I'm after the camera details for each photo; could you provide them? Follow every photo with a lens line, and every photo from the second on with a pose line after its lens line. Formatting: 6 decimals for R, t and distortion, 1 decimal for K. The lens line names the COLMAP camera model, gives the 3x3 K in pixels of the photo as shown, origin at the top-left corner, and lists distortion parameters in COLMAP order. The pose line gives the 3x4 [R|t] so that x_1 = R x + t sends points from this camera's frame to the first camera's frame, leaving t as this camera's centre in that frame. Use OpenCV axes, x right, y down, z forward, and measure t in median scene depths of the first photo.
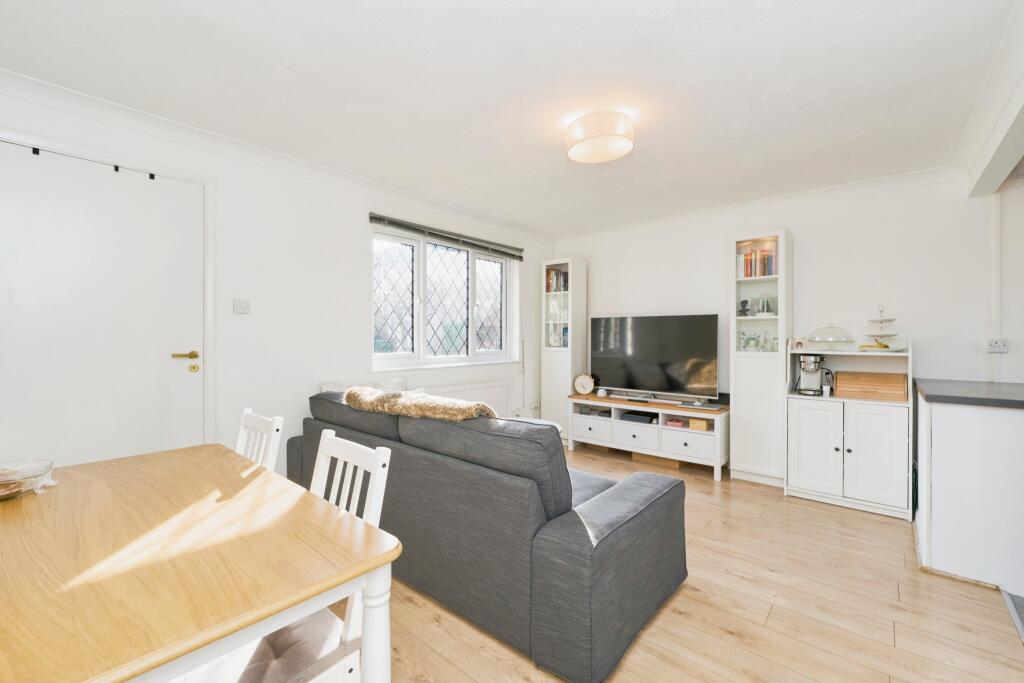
lens RADIAL K [[422.6, 0, 520.5], [0, 422.6, 338.2], [0, 0, 1]] dist [0.013845, 0.000201]
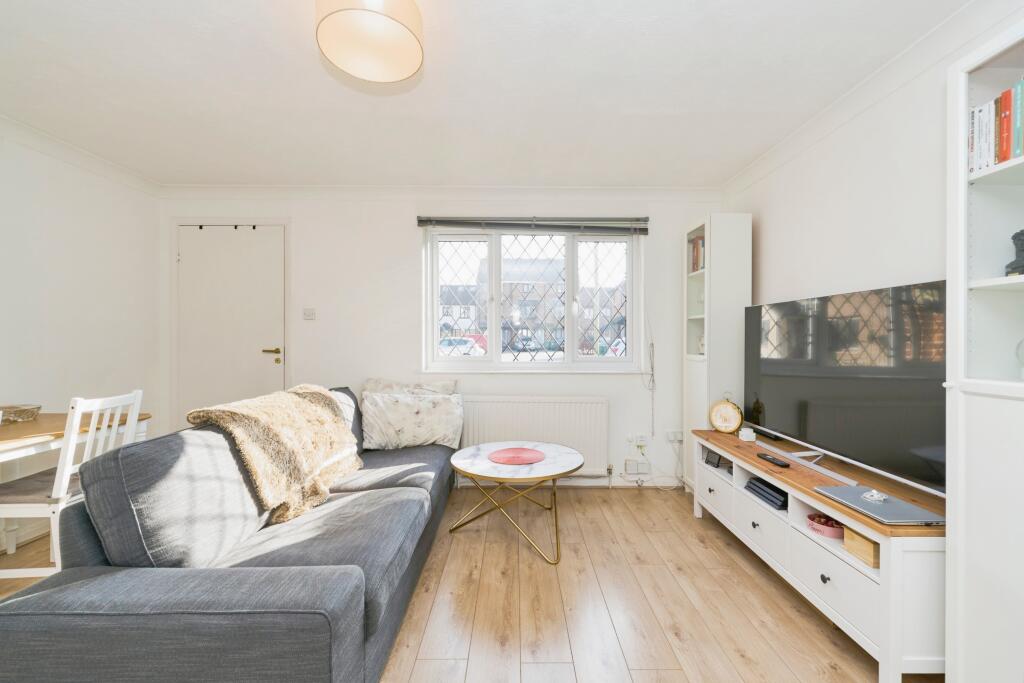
lens RADIAL K [[422.6, 0, 530.5], [0, 422.6, 338.4], [0, 0, 1]] dist [0.013845, 0.000201]
pose [[0.661218, -0.000521, -0.750193, 0.542307], [-0.006701, 0.999956, -0.006601, 0.001816], [0.750164, 0.009391, 0.661186, 0.488294]]
